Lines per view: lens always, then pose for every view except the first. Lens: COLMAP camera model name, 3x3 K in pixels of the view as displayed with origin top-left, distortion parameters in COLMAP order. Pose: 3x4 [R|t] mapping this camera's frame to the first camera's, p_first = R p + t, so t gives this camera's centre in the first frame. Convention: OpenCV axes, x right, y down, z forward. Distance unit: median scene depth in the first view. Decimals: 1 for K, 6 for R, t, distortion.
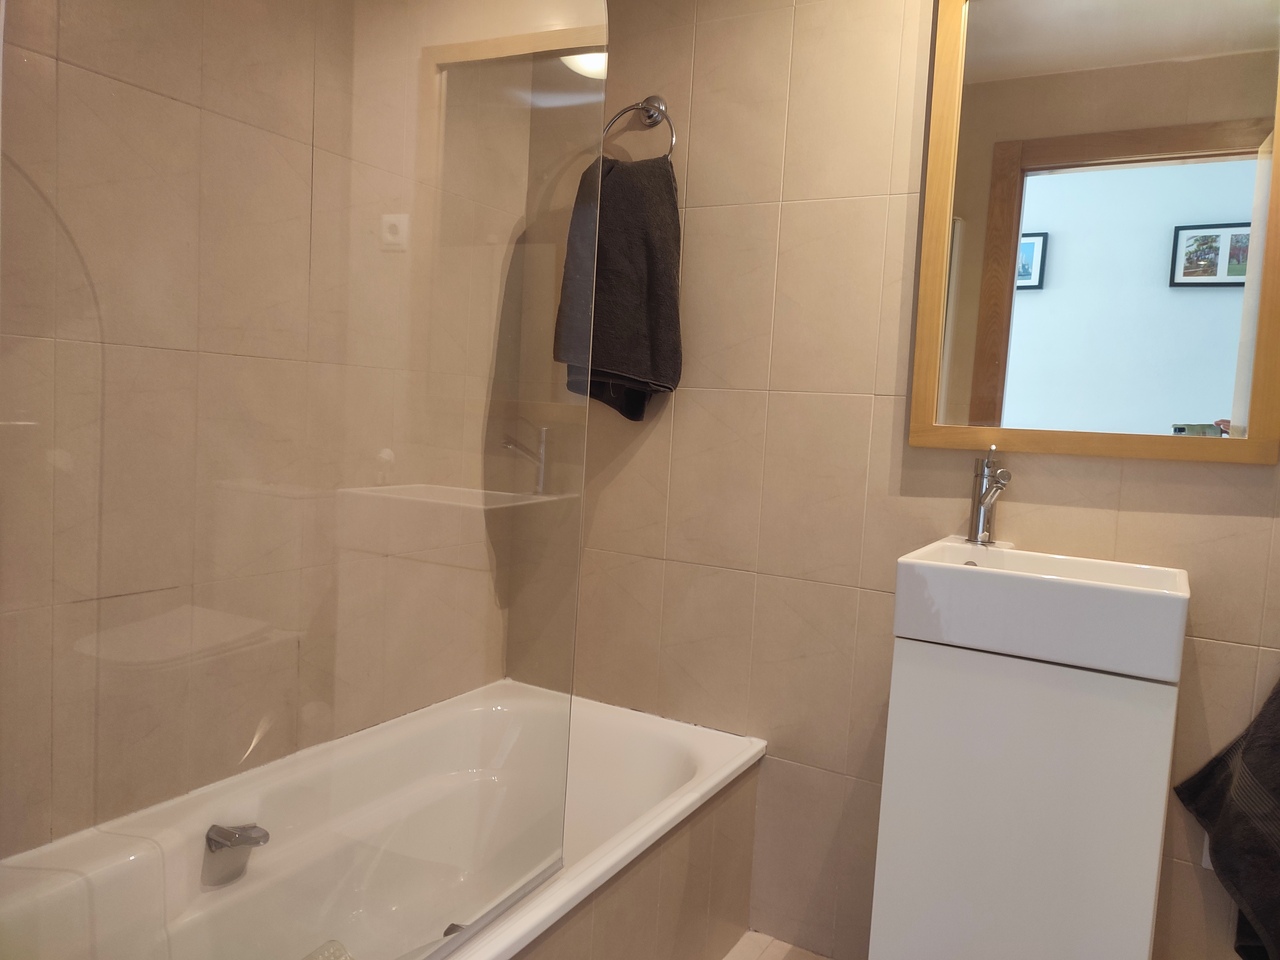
lens RADIAL K [[939.8, 0, 640.0], [0, 939.8, 480.0], [0, 0, 1]] dist [0.014841, -0.003037]
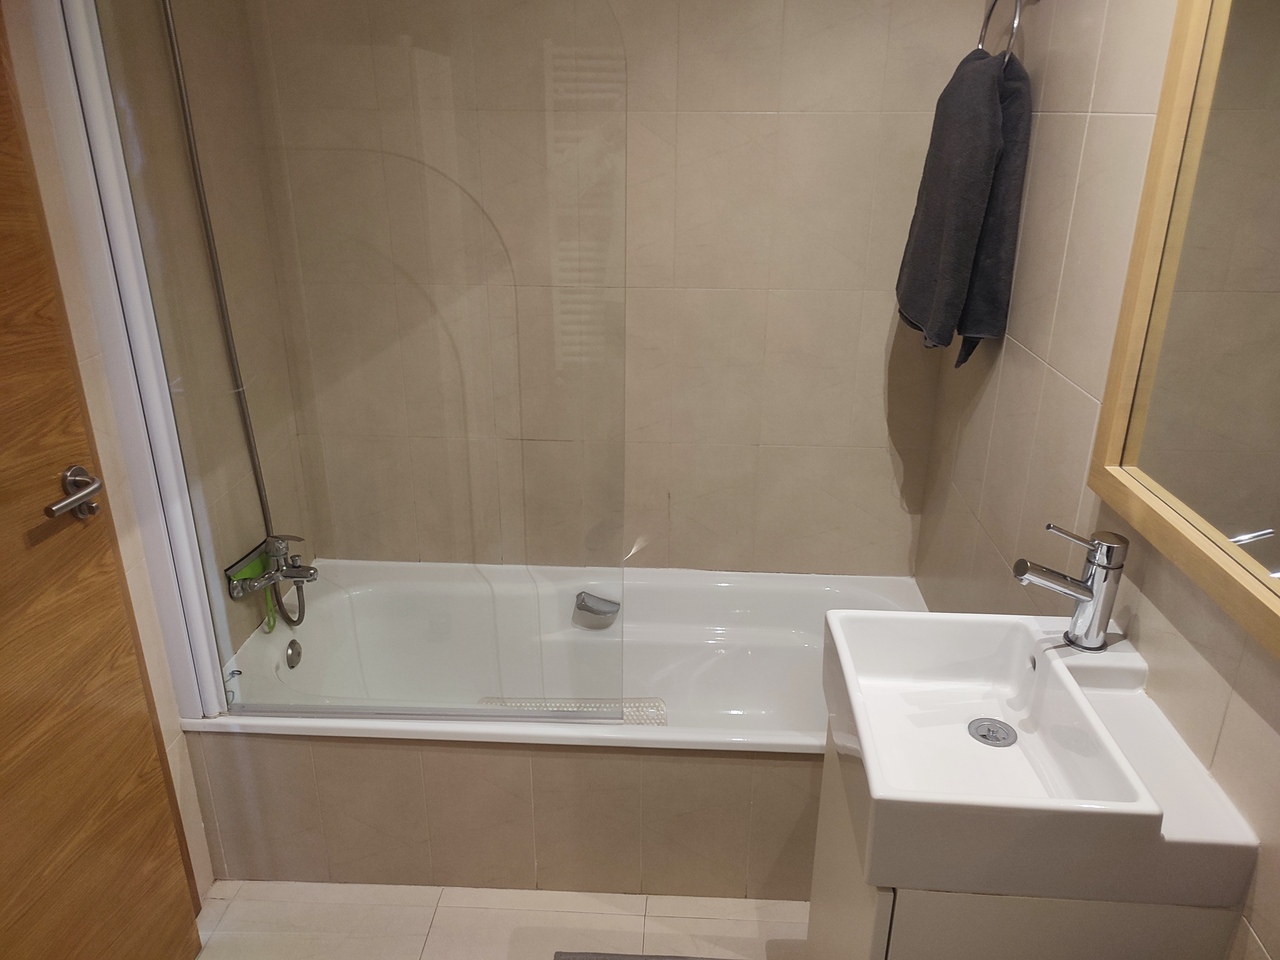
lens RADIAL K [[939.8, 0, 640.0], [0, 939.8, 480.0], [0, 0, 1]] dist [0.014841, -0.003037]
pose [[0.435545, 0.283302, -0.854424, 0.856869], [-0.045348, 0.954884, 0.293496, -0.270593], [0.899024, -0.089085, 0.428742, 0.419457]]
